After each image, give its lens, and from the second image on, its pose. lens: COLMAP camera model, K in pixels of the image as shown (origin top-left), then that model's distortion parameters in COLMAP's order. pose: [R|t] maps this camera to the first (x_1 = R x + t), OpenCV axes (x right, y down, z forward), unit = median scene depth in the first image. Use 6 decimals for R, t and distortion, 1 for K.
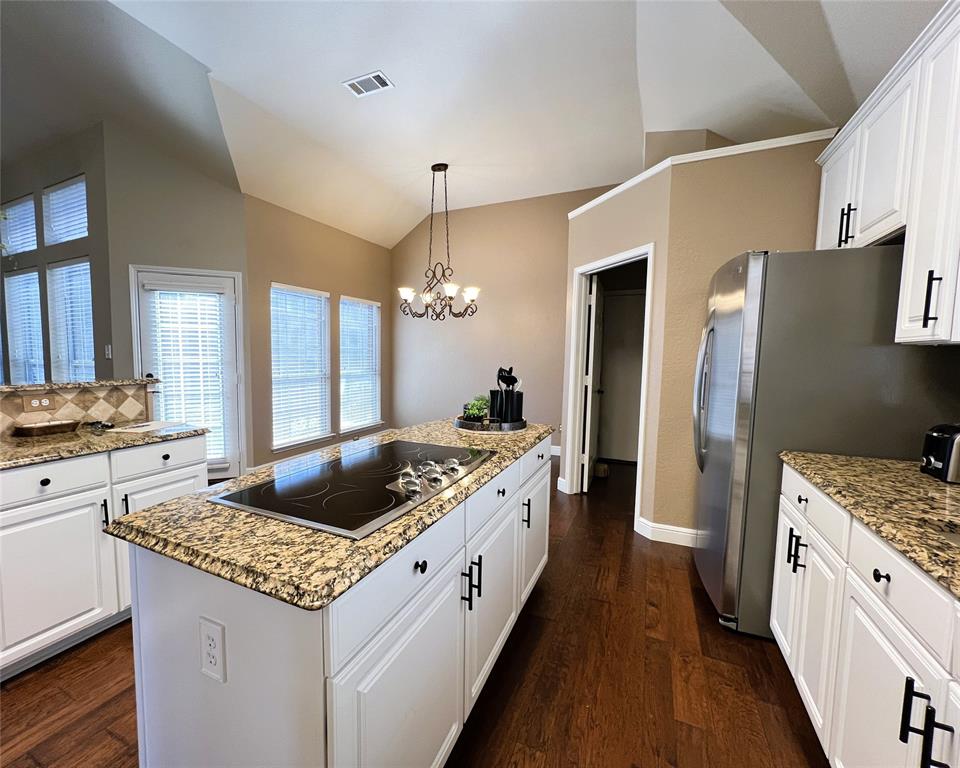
lens RADIAL K [[410.8, 0, 449.6], [0, 410.8, 385.9], [0, 0, 1]] dist [-0.001830, -0.000300]
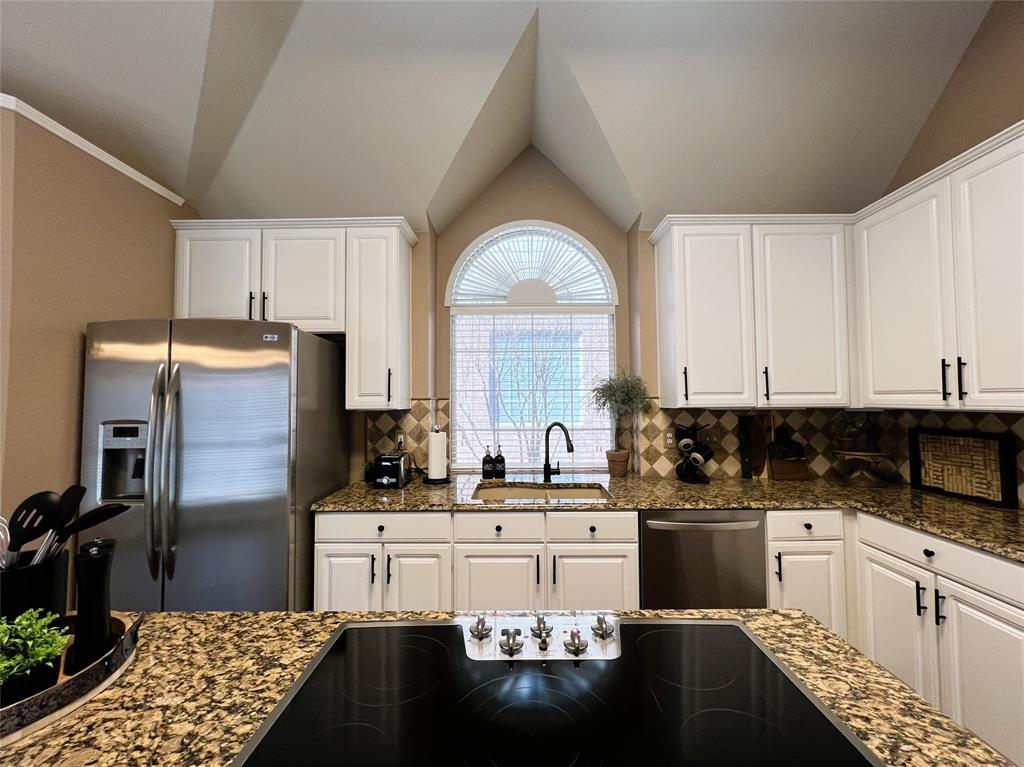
lens RADIAL K [[418.5, 0, 513.3], [0, 418.5, 385.3], [0, 0, 1]] dist [-0.002368, 0.000238]
pose [[-0.434778, 0.023728, 0.900225, -0.311383], [0.072703, 0.997315, 0.008826, -0.091666], [-0.897598, 0.069286, -0.435336, 0.634181]]
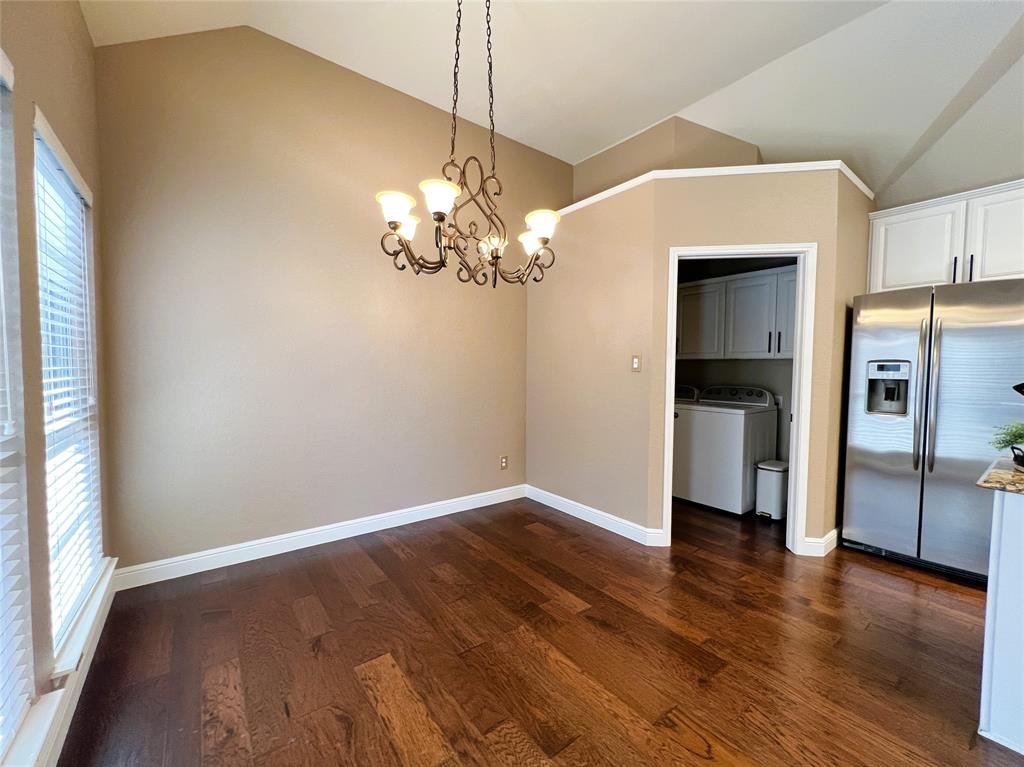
lens RADIAL K [[414.4, 0, 515.9], [0, 414.4, 384.7], [0, 0, 1]] dist [0.000636, 0.000109]
pose [[0.440570, -0.044682, 0.896606, -0.705245], [0.061959, 0.997892, 0.019284, -0.089780], [-0.895578, 0.047057, 0.442410, 1.265038]]
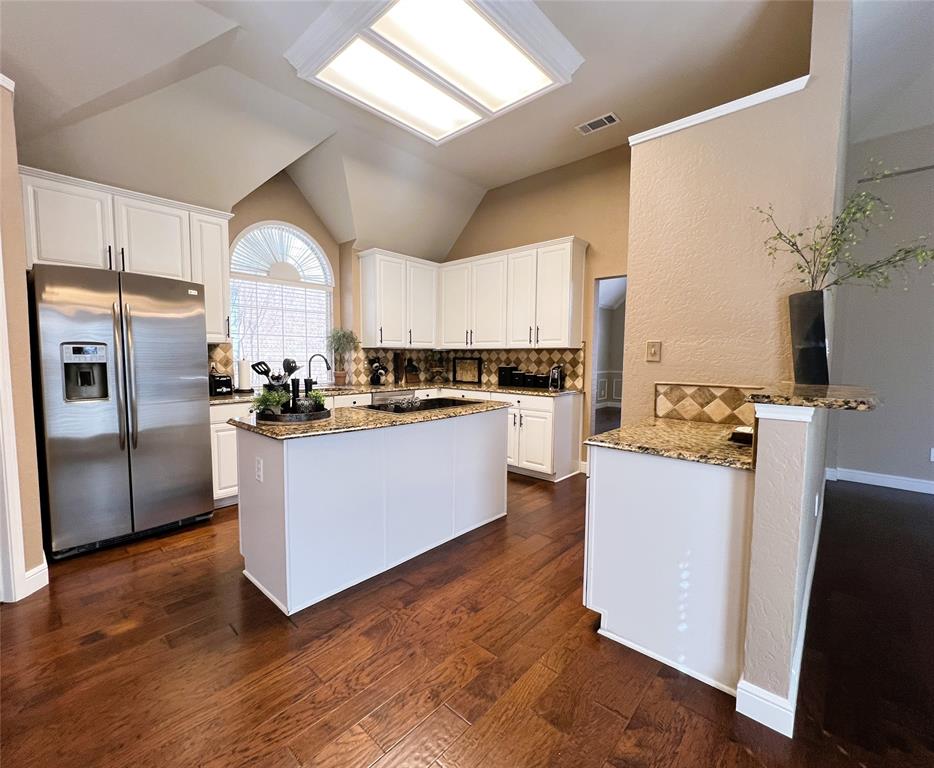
lens RADIAL K [[417.0, 0, 433.5], [0, 417.0, 385.0], [0, 0, 1]] dist [0.001082, 0.000235]
pose [[-0.949067, -0.036852, 0.312911, -0.455378], [0.009828, 0.989190, 0.146307, -0.108813], [-0.314921, 0.141930, -0.938446, 1.540821]]
